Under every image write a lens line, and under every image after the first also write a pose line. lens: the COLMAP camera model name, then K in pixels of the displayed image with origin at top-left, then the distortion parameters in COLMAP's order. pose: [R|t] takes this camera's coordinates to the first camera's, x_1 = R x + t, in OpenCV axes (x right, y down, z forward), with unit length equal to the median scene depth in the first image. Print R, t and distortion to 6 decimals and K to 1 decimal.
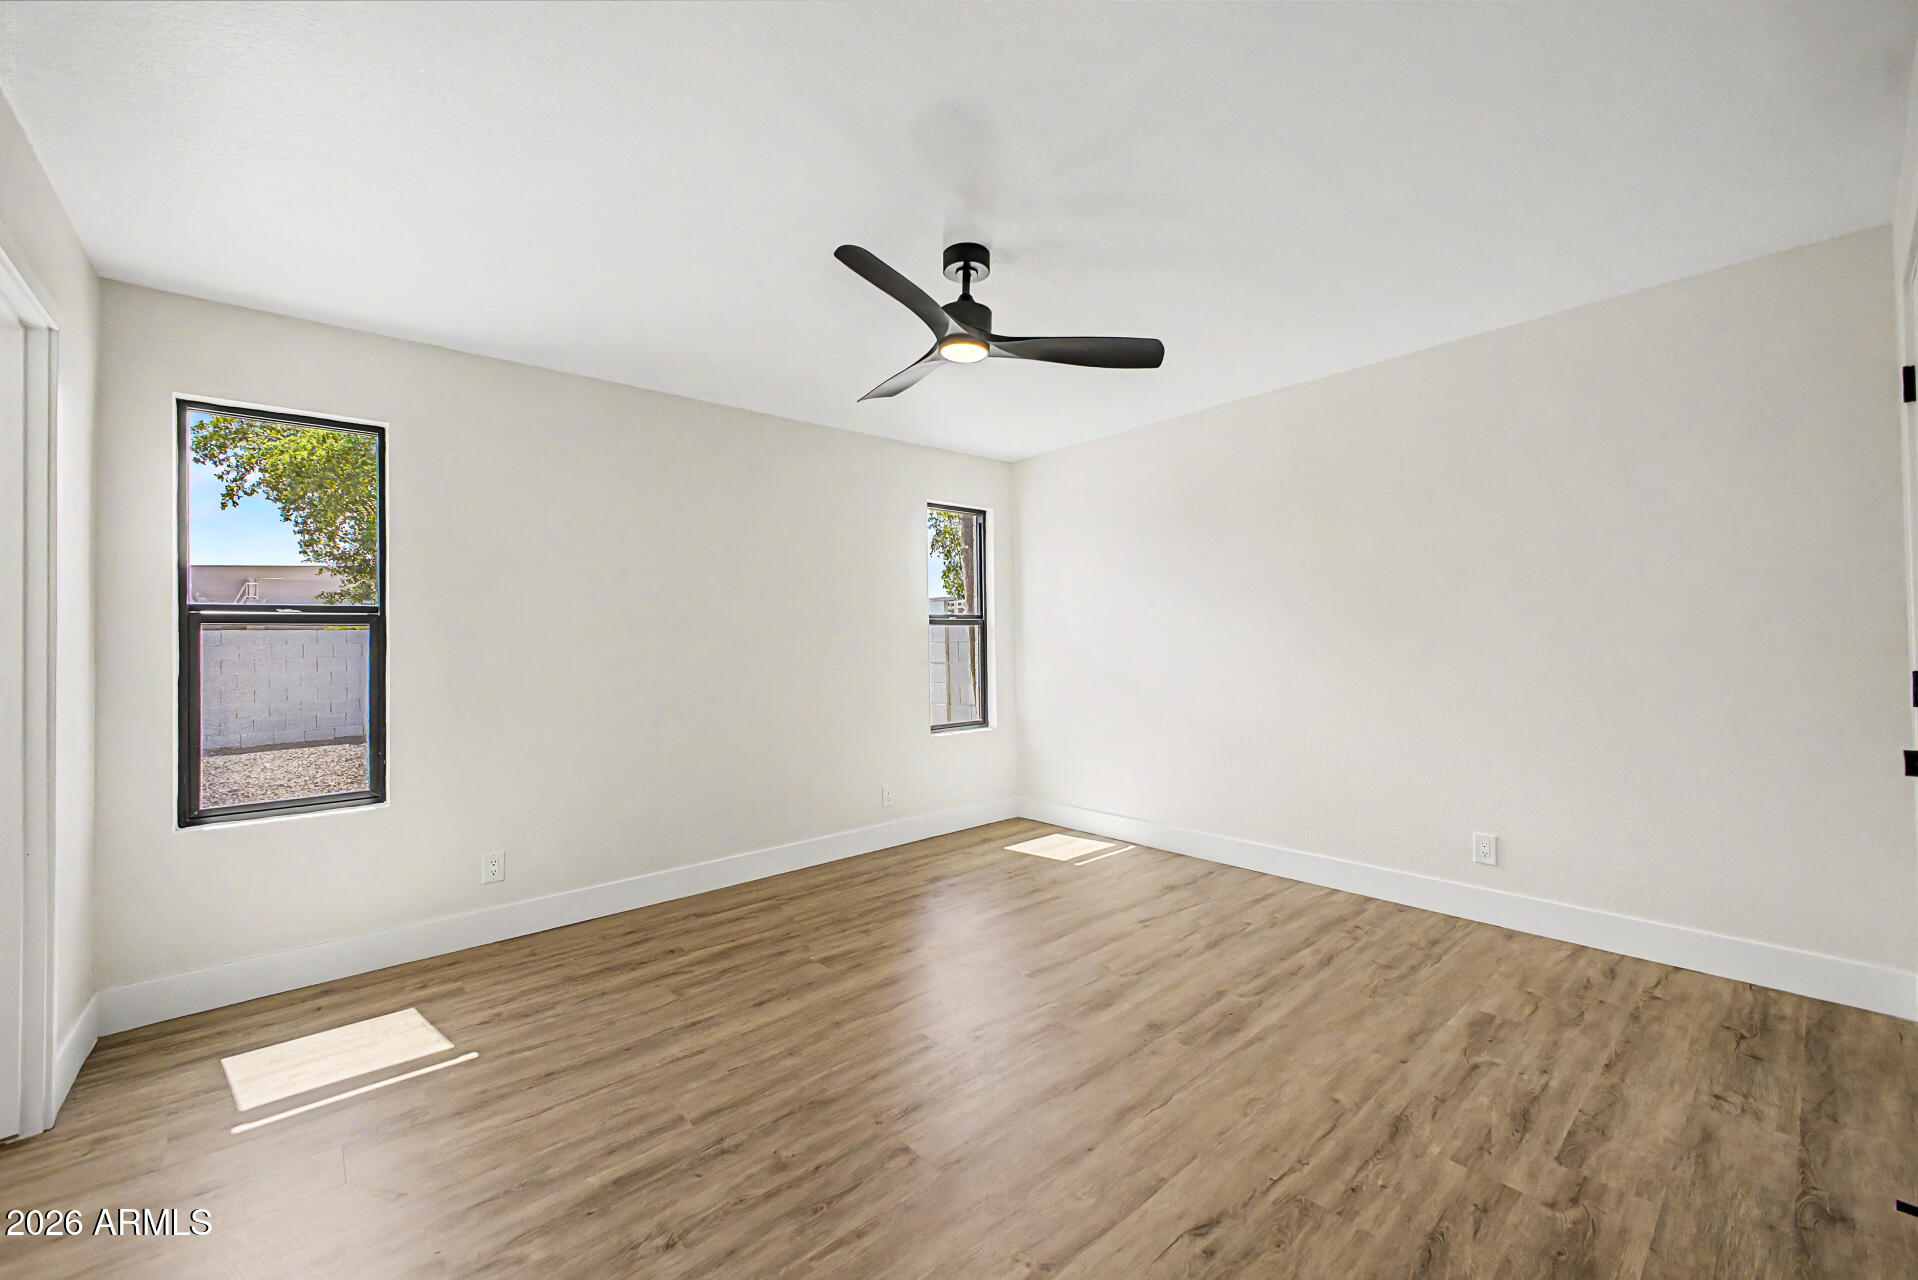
lens RADIAL K [[731.7, 0, 959.0], [0, 731.7, 640.0], [0, 0, 1]] dist [0.000430, -0.000130]
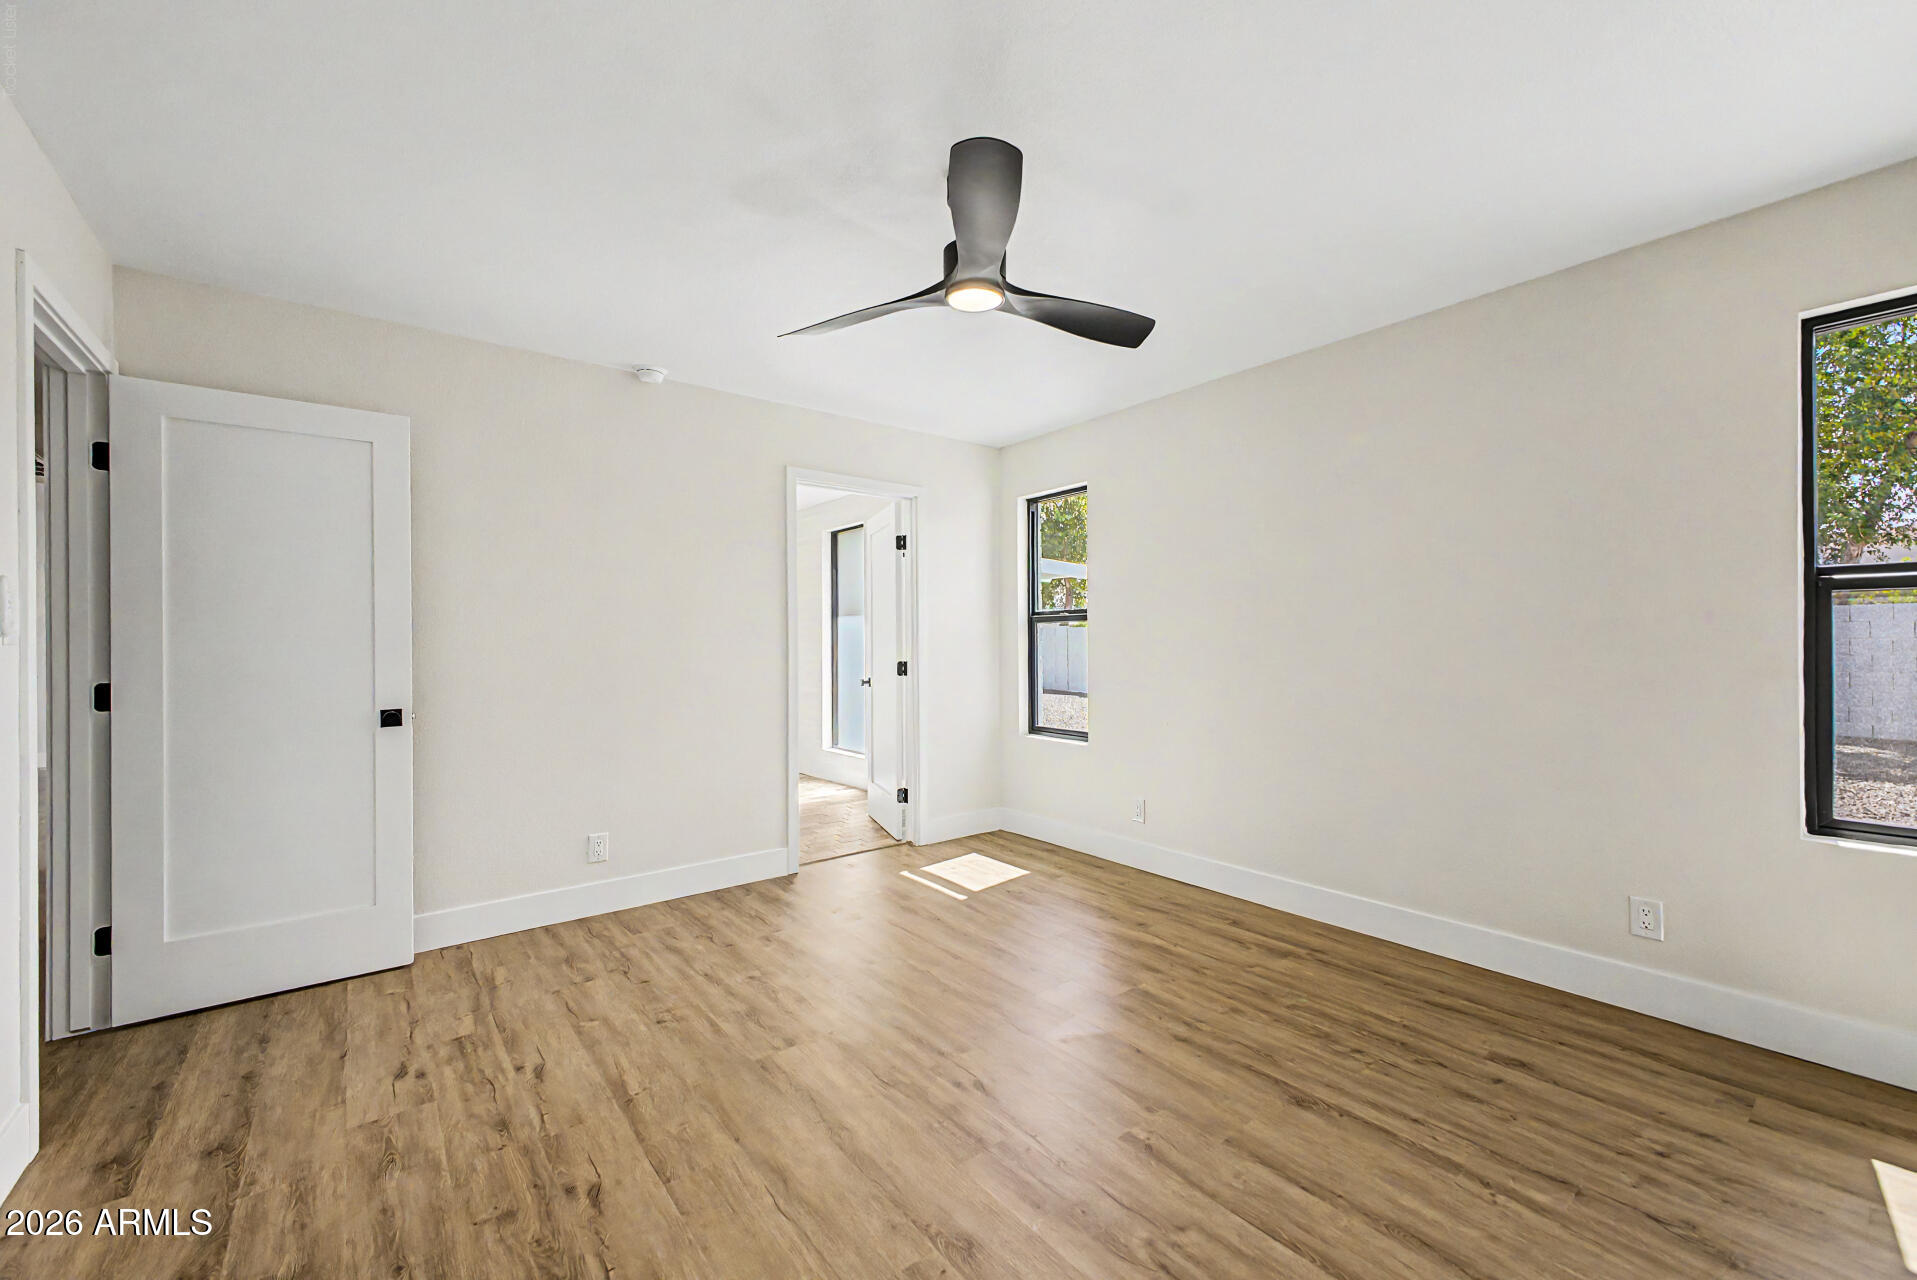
lens RADIAL K [[769.4, 0, 973.5], [0, 769.4, 639.3], [0, 0, 1]] dist [0.013142, -0.002729]
pose [[-0.022632, 0.019619, -0.999551, 0.940250], [0.011575, 0.999746, 0.019361, -0.011890], [0.999677, -0.011131, -0.022854, 1.039042]]
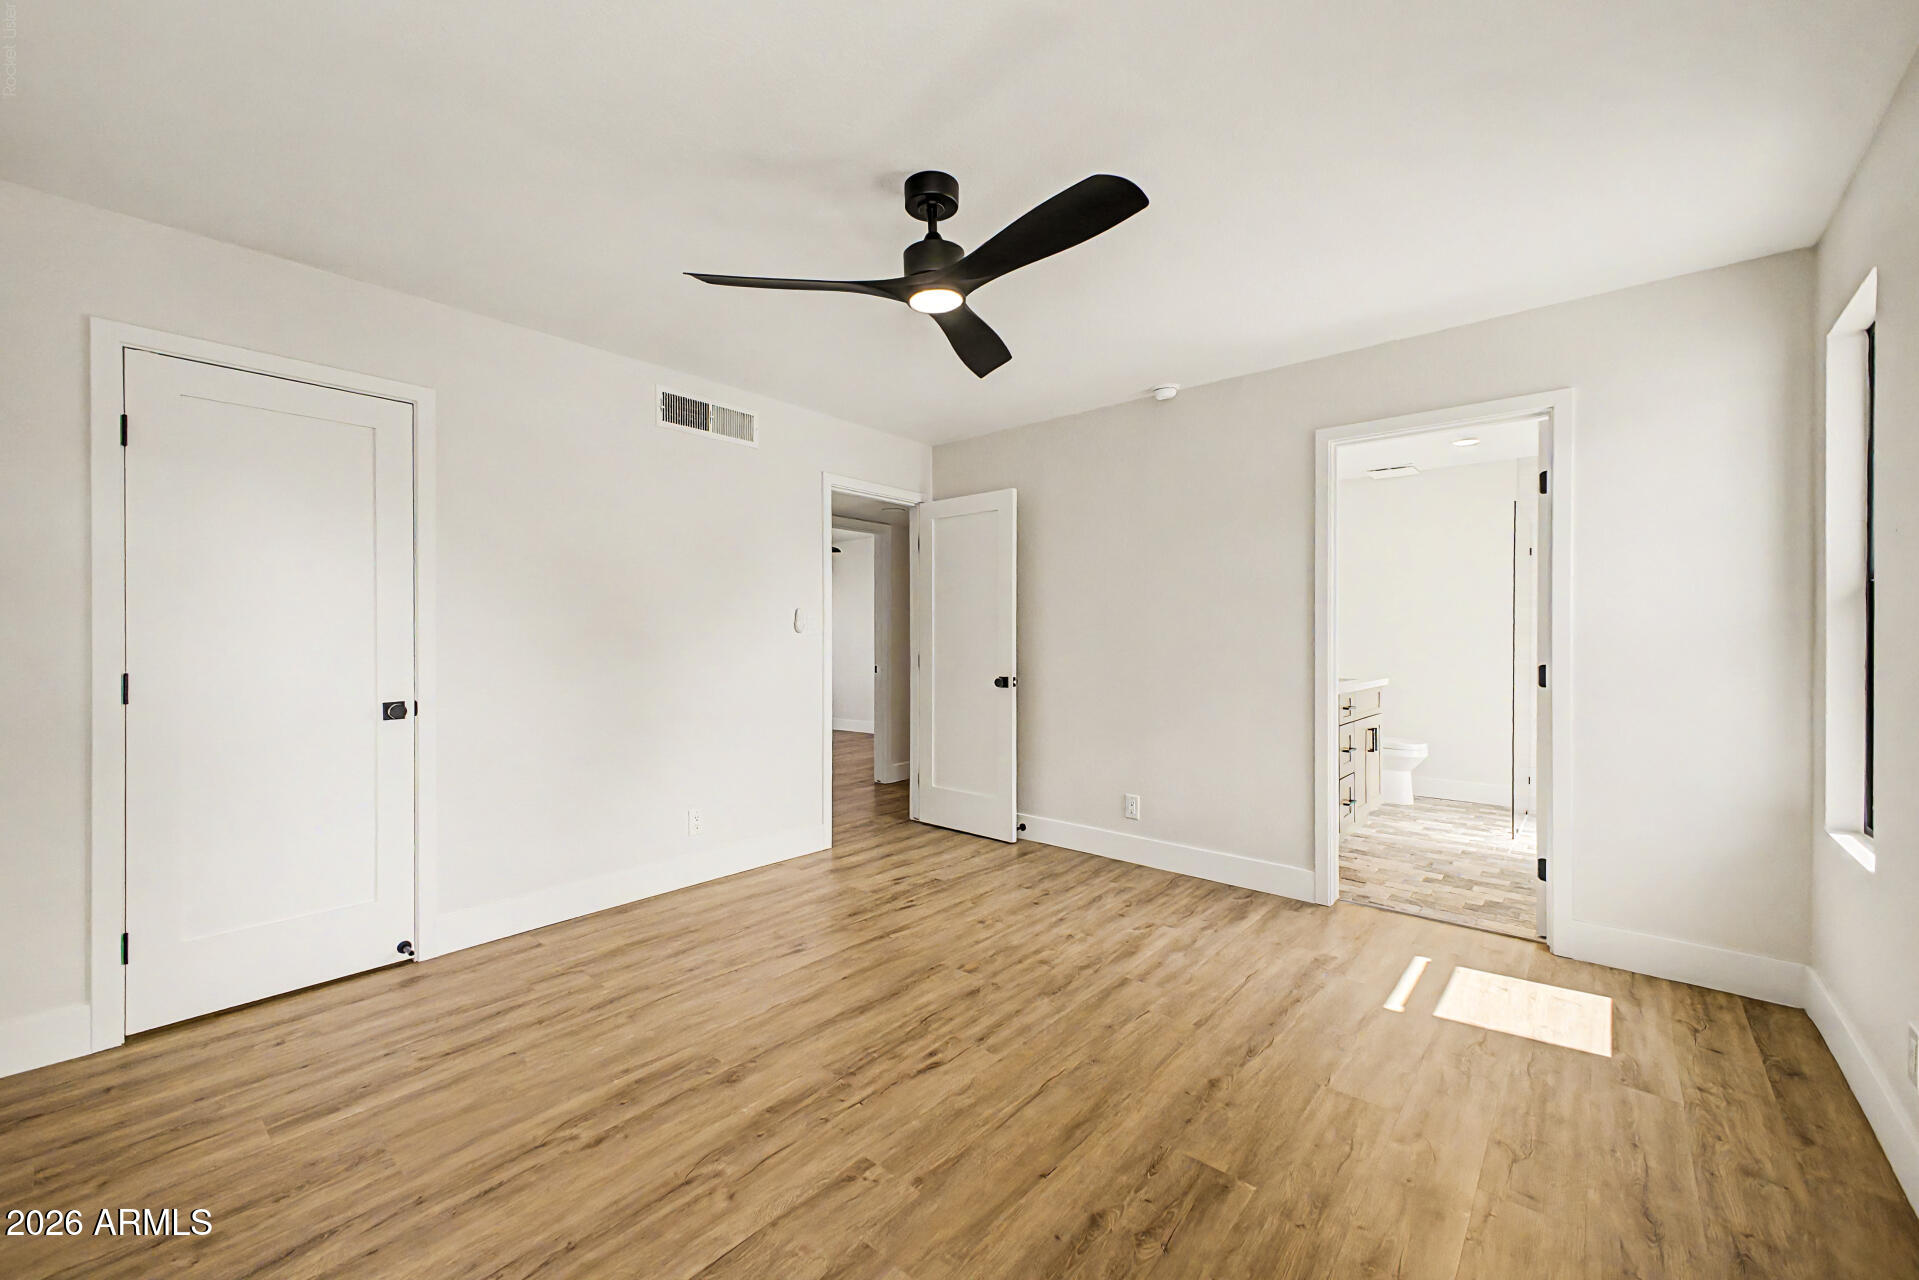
lens RADIAL K [[770.2, 0, 974.5], [0, 770.2, 639.3], [0, 0, 1]] dist [0.013142, -0.002729]
pose [[-0.985899, 0.019926, -0.166152, 0.126581], [0.019437, 0.999801, 0.004569, 0.005441], [0.166210, 0.001275, -0.986090, 1.976990]]
